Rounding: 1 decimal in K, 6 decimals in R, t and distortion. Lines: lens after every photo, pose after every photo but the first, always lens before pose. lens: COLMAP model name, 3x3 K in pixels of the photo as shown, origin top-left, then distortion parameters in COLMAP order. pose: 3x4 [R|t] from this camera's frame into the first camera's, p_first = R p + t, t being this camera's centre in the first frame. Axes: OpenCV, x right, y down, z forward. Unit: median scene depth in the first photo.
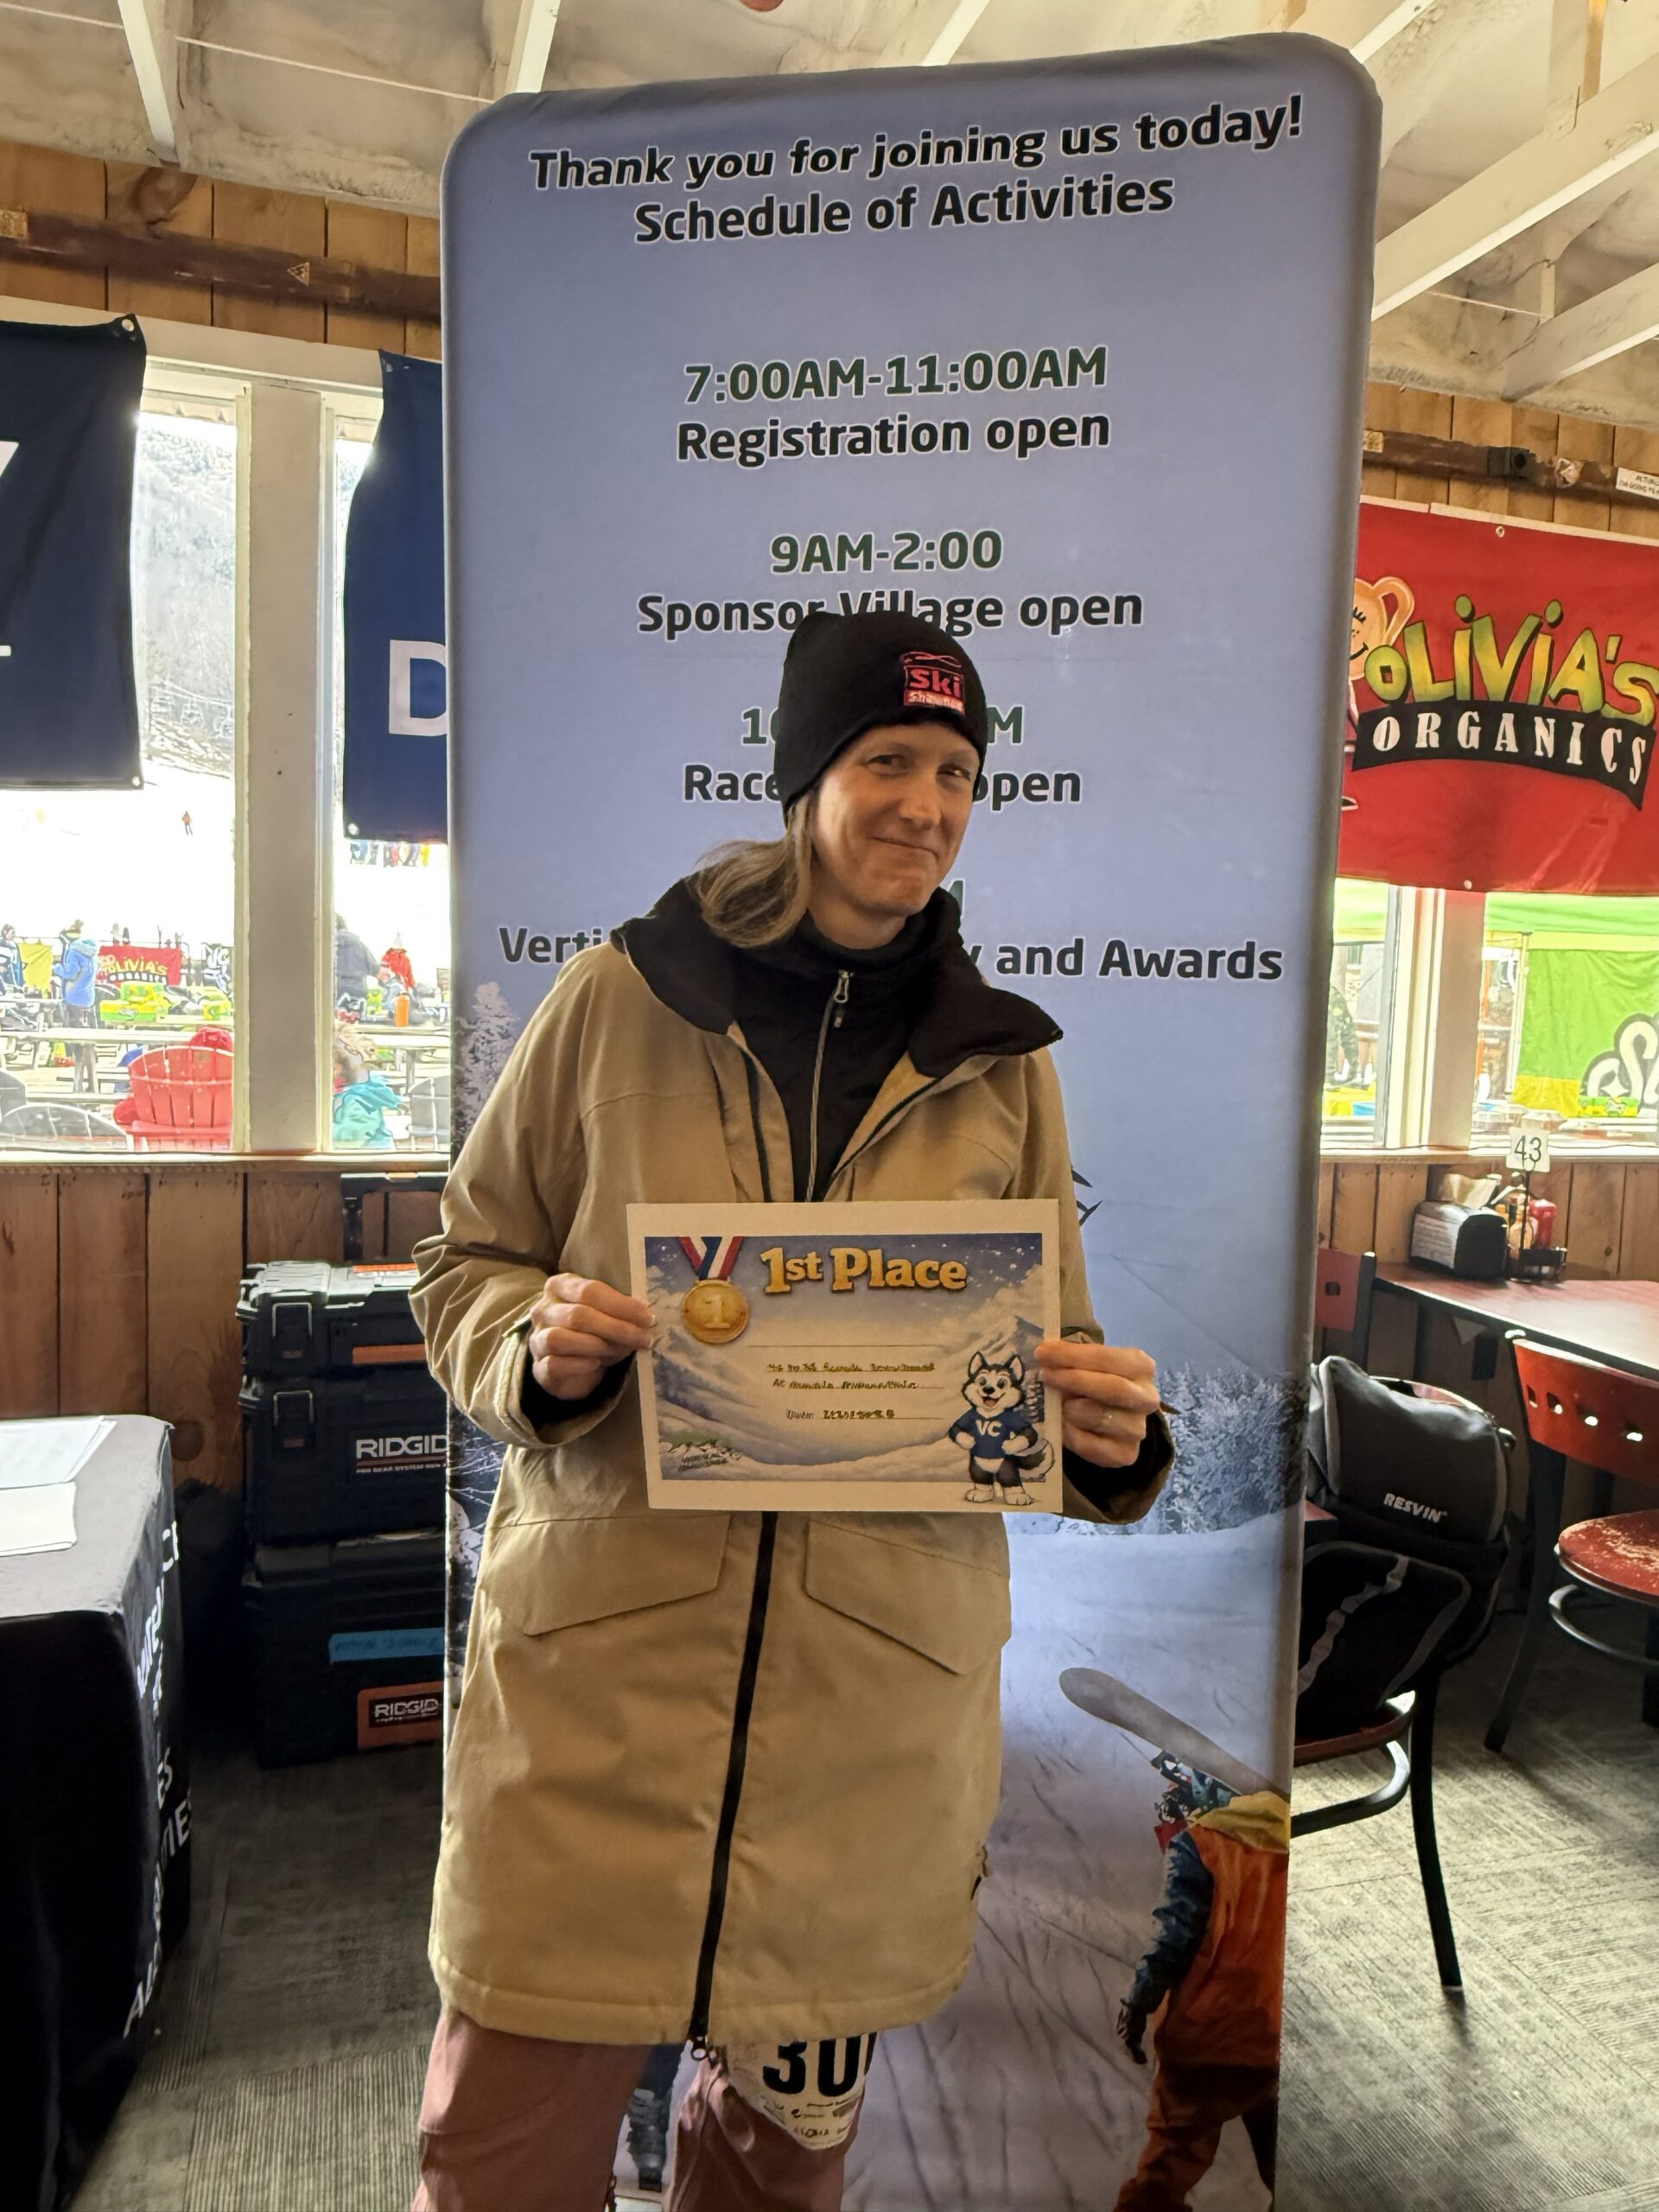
lens RADIAL K [[1525.7, 0, 816.1], [0, 1525.7, 1097.5], [0, 0, 1]] dist [-0.003959, 0.004318]
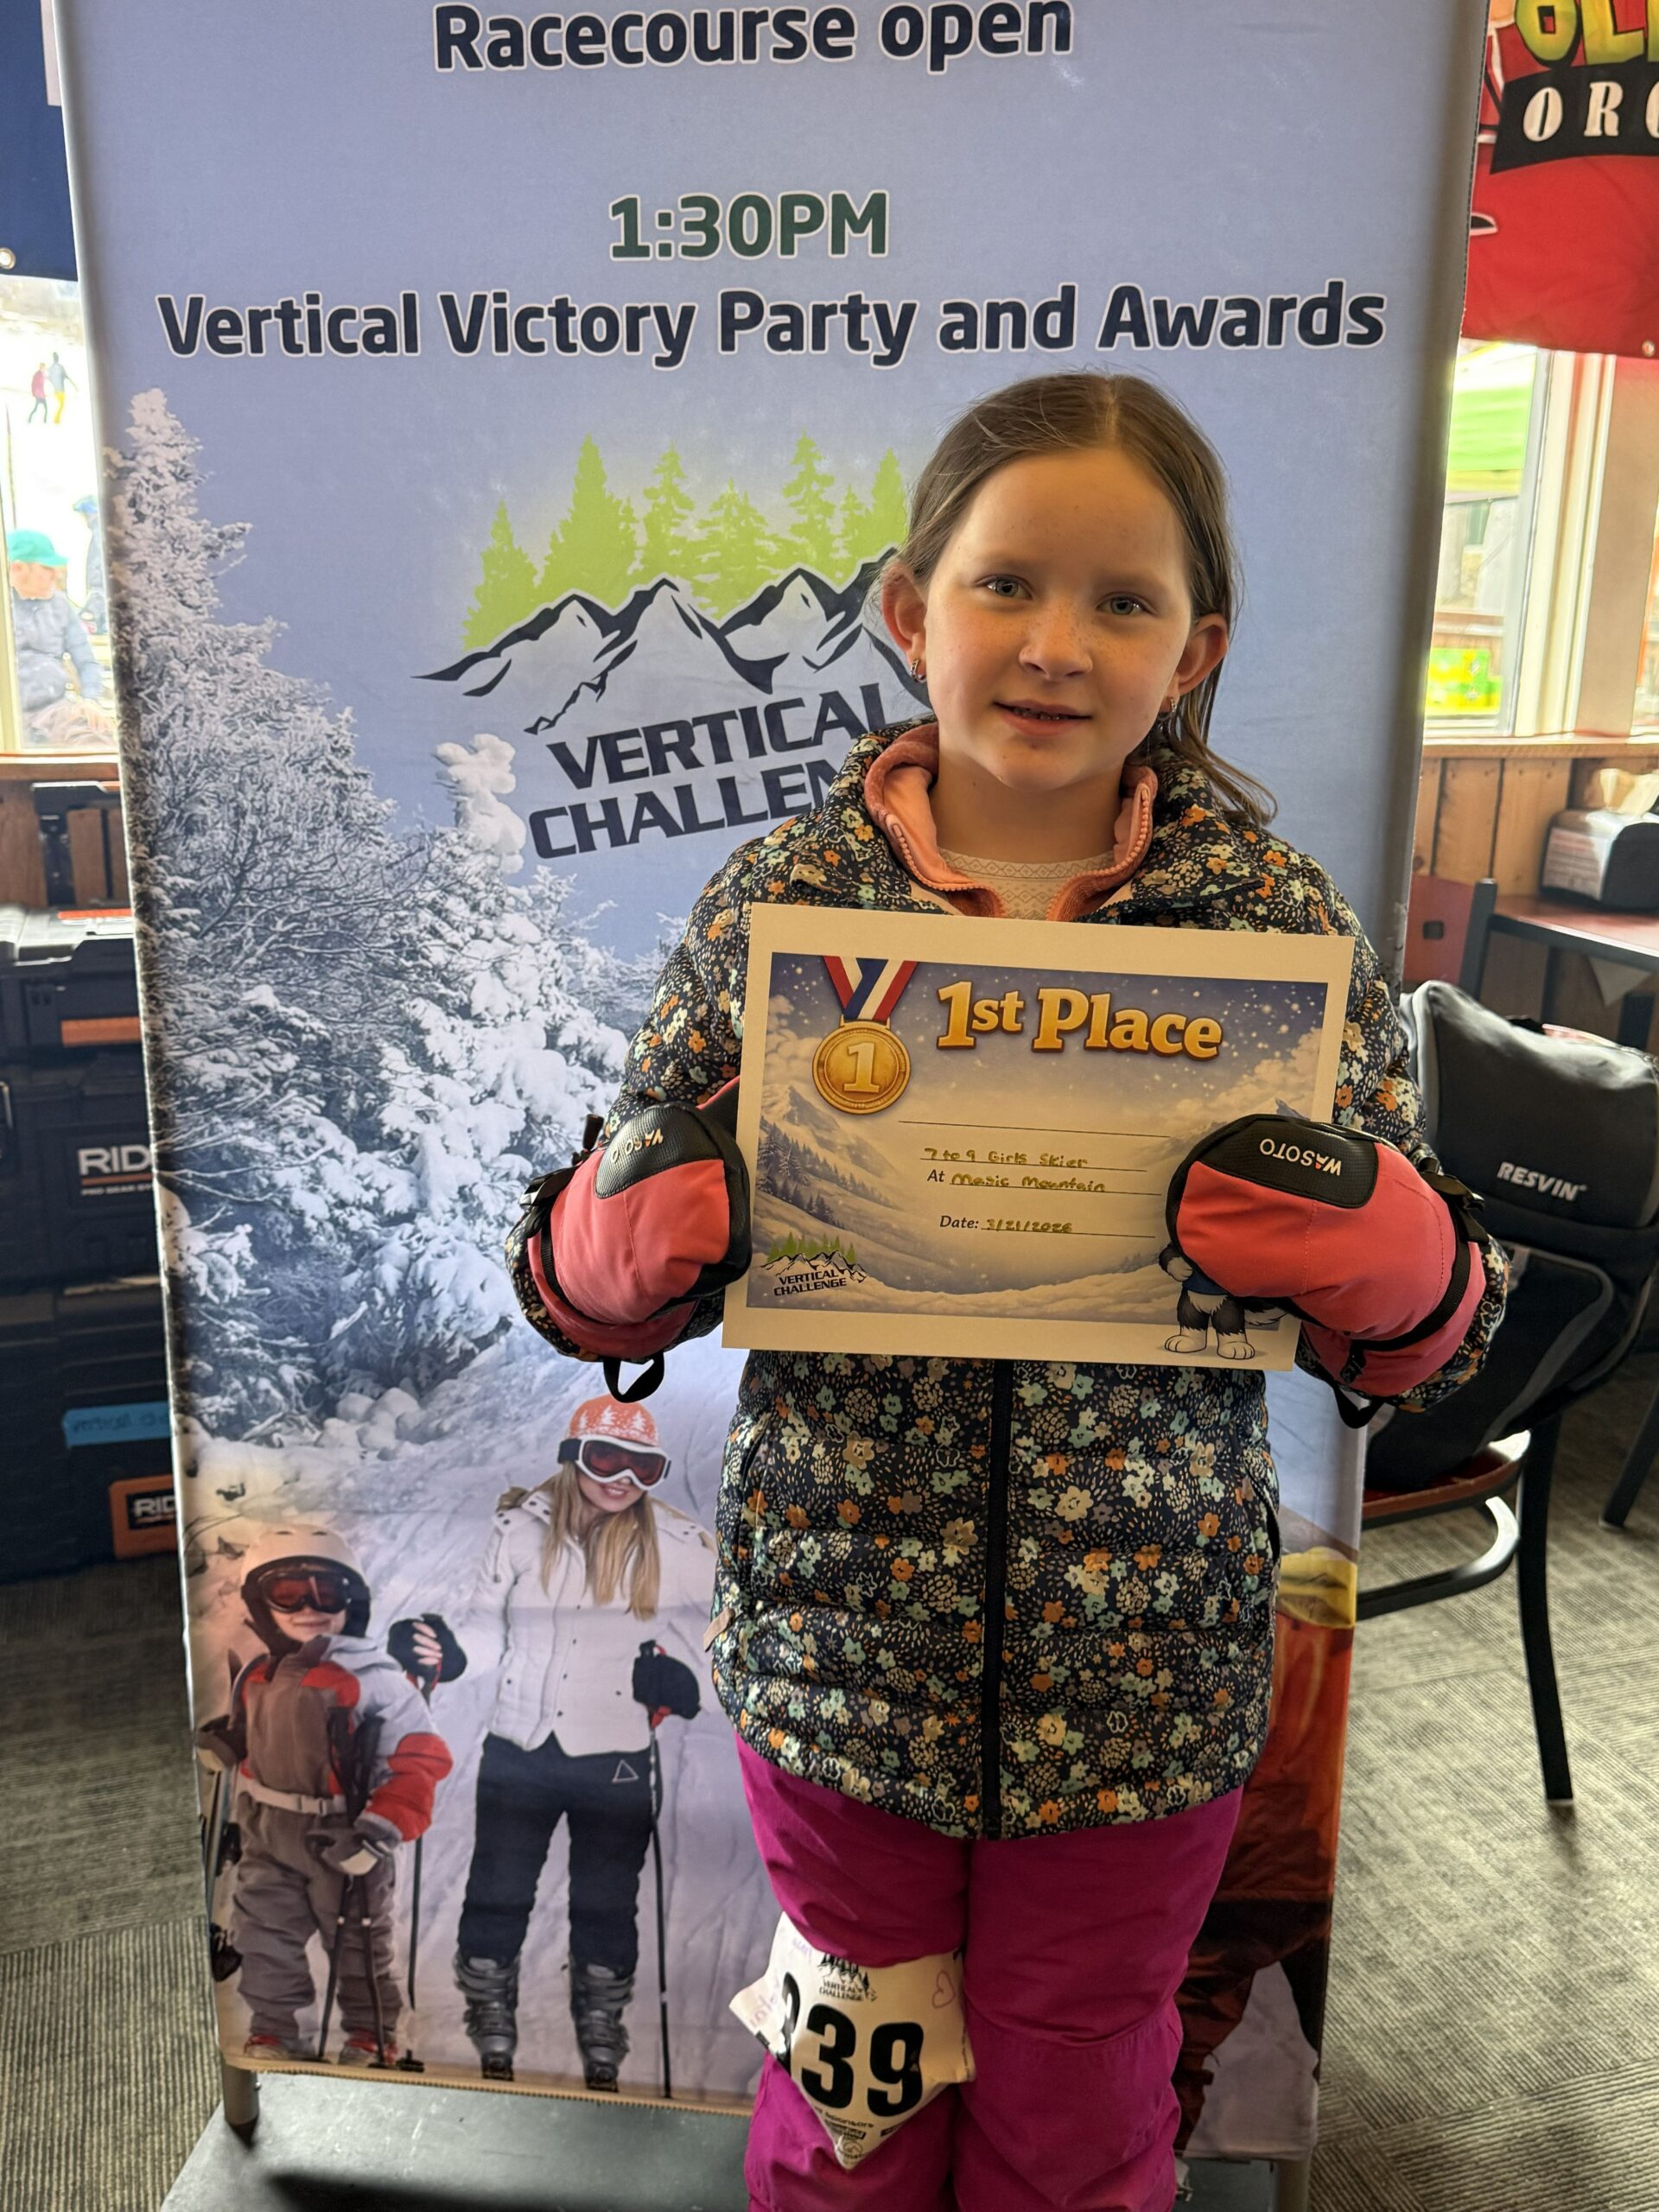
lens RADIAL K [[1987.4, 0, 815.3], [0, 1987.4, 1115.7], [0, 0, 1]] dist [0.095703, -0.189198]
pose [[0.999379, -0.023594, 0.026164, 0.035528], [0.018478, 0.983325, 0.180914, 0.078296], [-0.029996, -0.180318, 0.983151, 0.113382]]
